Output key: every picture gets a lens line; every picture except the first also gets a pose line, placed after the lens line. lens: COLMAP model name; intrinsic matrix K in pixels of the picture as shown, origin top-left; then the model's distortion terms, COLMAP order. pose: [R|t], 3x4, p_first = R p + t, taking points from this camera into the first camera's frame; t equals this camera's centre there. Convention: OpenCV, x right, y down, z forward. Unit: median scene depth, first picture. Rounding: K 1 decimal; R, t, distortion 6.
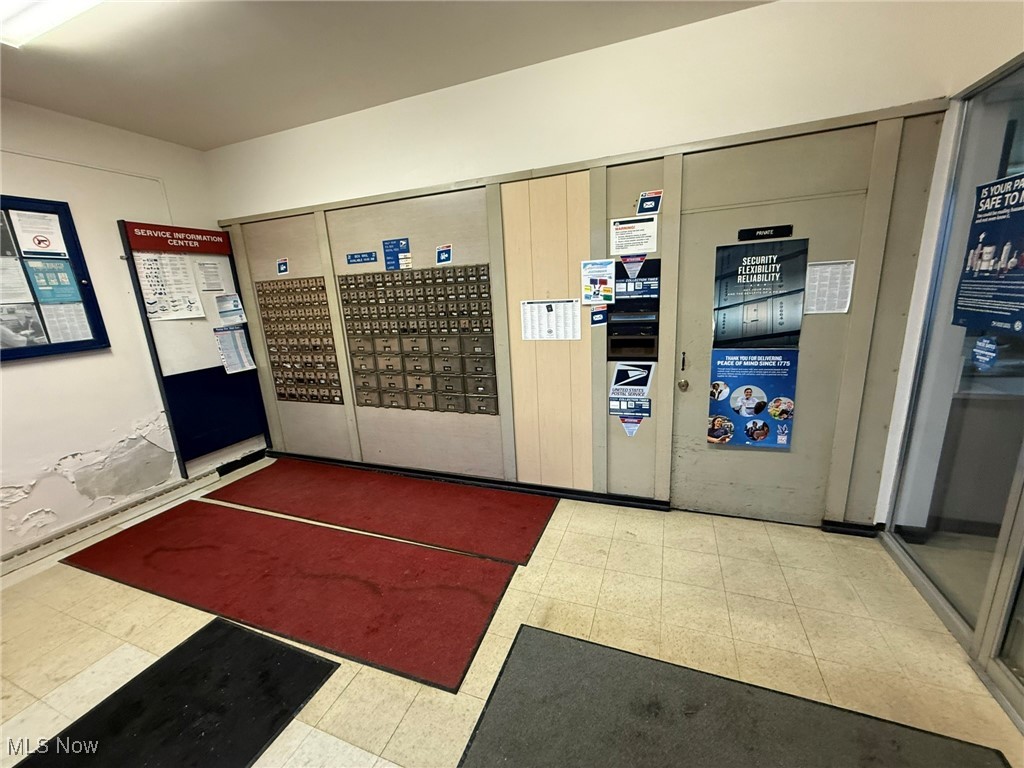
lens RADIAL K [[404.7, 0, 509.0], [0, 404.7, 386.8], [0, 0, 1]] dist [-0.002272, -0.000111]
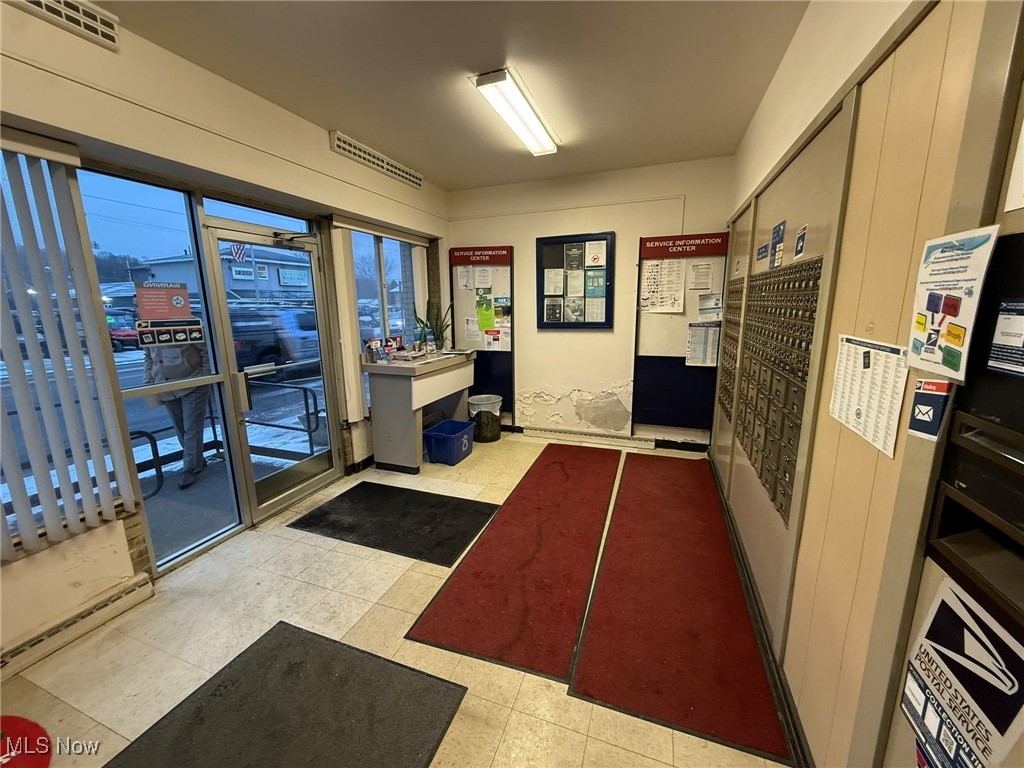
lens RADIAL K [[404.7, 0, 512.0], [0, 404.7, 385.7], [0, 0, 1]] dist [-0.002272, -0.000111]
pose [[0.015089, 0.253240, -0.967286, 0.446005], [-0.219873, 0.944557, 0.243860, -0.169234], [0.975412, 0.209000, 0.069933, 0.556122]]
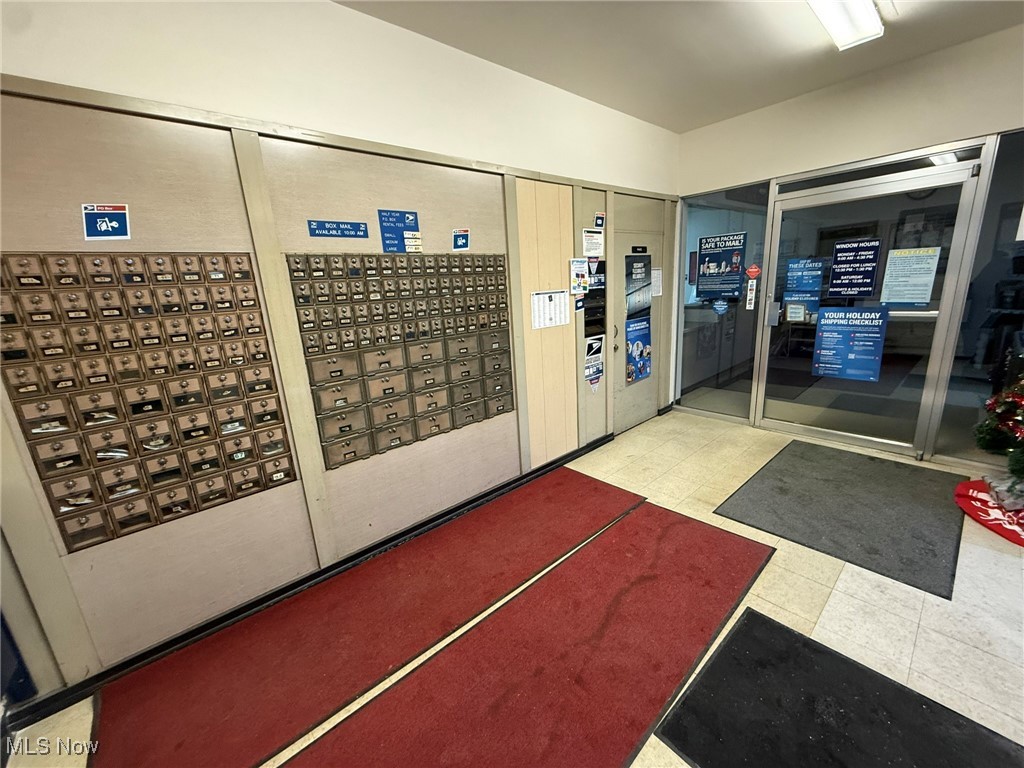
lens RADIAL K [[404.7, 0, 510.8], [0, 404.7, 386.4], [0, 0, 1]] dist [-0.002272, -0.000111]
pose [[0.466050, -0.190283, 0.864054, -0.868179], [0.242335, 0.966706, 0.082180, -0.068125], [-0.850924, 0.171091, 0.496646, 0.513347]]
